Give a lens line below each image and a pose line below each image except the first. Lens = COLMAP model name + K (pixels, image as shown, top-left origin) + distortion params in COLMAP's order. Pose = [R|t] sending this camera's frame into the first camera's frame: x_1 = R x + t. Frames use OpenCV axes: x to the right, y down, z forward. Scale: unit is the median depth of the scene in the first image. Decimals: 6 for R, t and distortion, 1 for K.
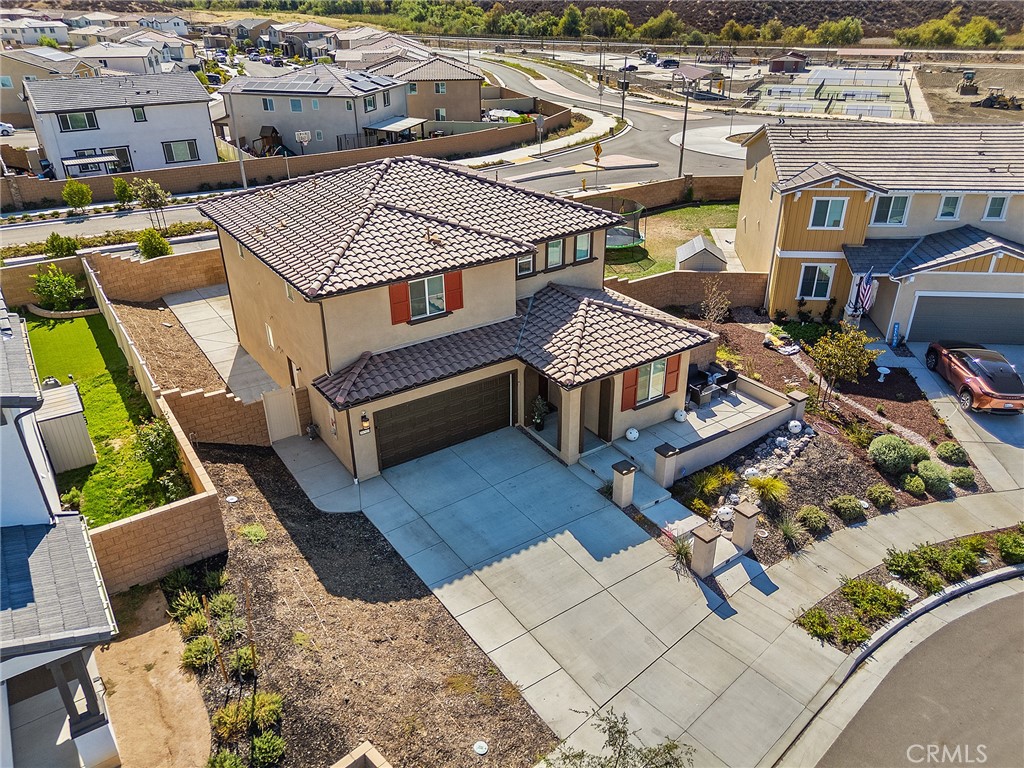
lens RADIAL K [[752.1, 0, 512.0], [0, 752.1, 384.0], [0, 0, 1]] dist [0.066371, -0.061699]
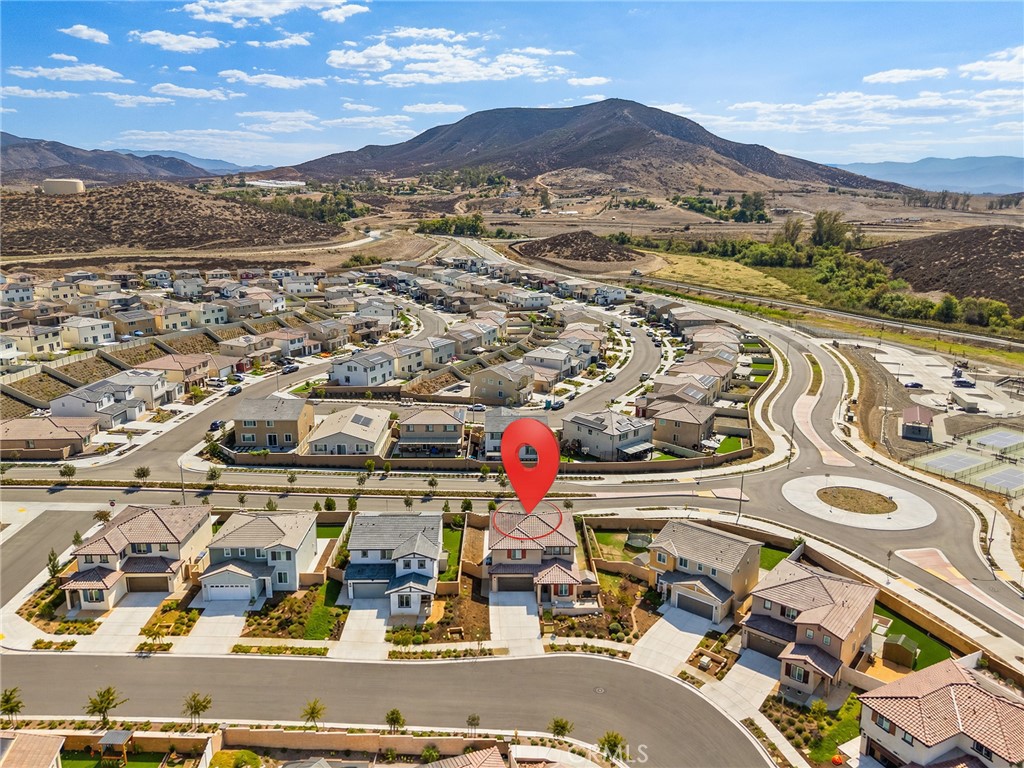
lens RADIAL K [[752.1, 0, 512.0], [0, 752.1, 384.0], [0, 0, 1]] dist [0.066371, -0.061699]
pose [[0.836129, 0.145535, -0.528875, 1.913289], [-0.261616, 0.953240, -0.151294, -0.363541], [0.482126, 0.264863, 0.835106, -2.750805]]
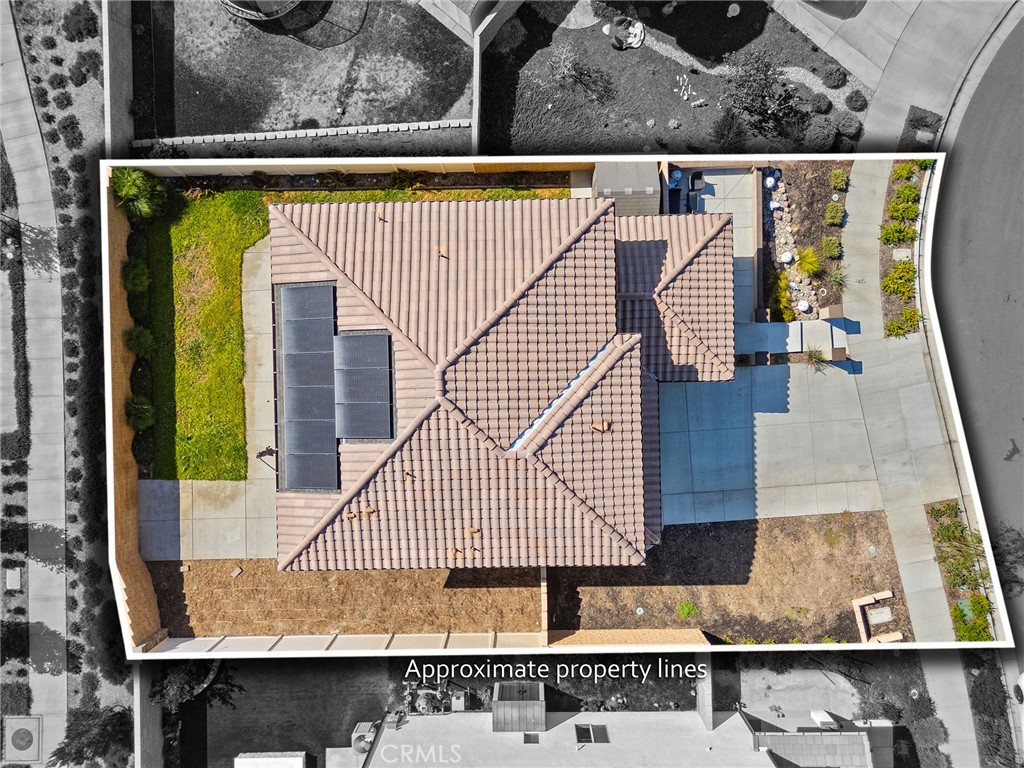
lens RADIAL K [[752.1, 0, 512.0], [0, 752.1, 384.0], [0, 0, 1]] dist [0.066371, -0.061699]
pose [[0.544104, -0.838989, -0.006917, -0.109110], [0.396925, 0.250134, 0.883110, -1.117118], [-0.739190, -0.483249, 0.469115, 0.603869]]
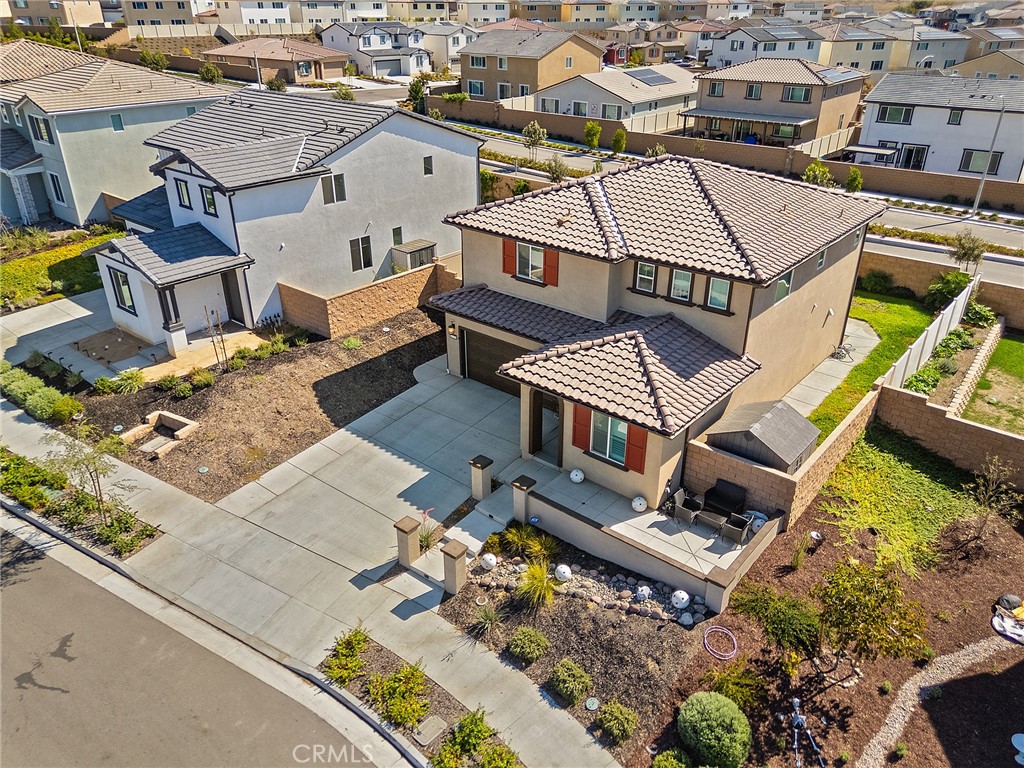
lens RADIAL K [[752.1, 0, 512.0], [0, 752.1, 384.0], [0, 0, 1]] dist [0.066371, -0.061699]
pose [[0.277454, 0.444338, -0.851812, 0.881998], [-0.442091, 0.846224, 0.297424, -0.270395], [0.852980, 0.294057, 0.431226, 0.505959]]
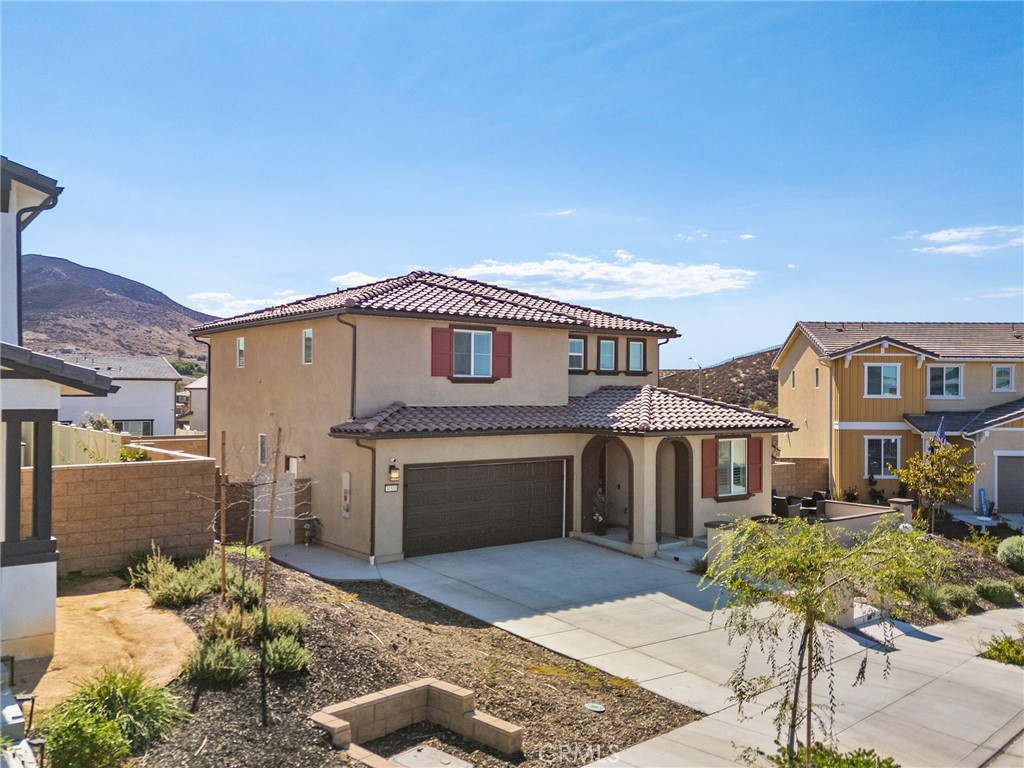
lens RADIAL K [[876.9, 0, 577.5], [0, 876.9, 390.9], [0, 0, 1]] dist [0.042609, -0.004374]
pose [[0.994947, 0.016369, 0.099061, -0.086157], [0.031440, 0.886209, -0.462218, 0.368129], [-0.095355, 0.462997, 0.881216, 0.114757]]
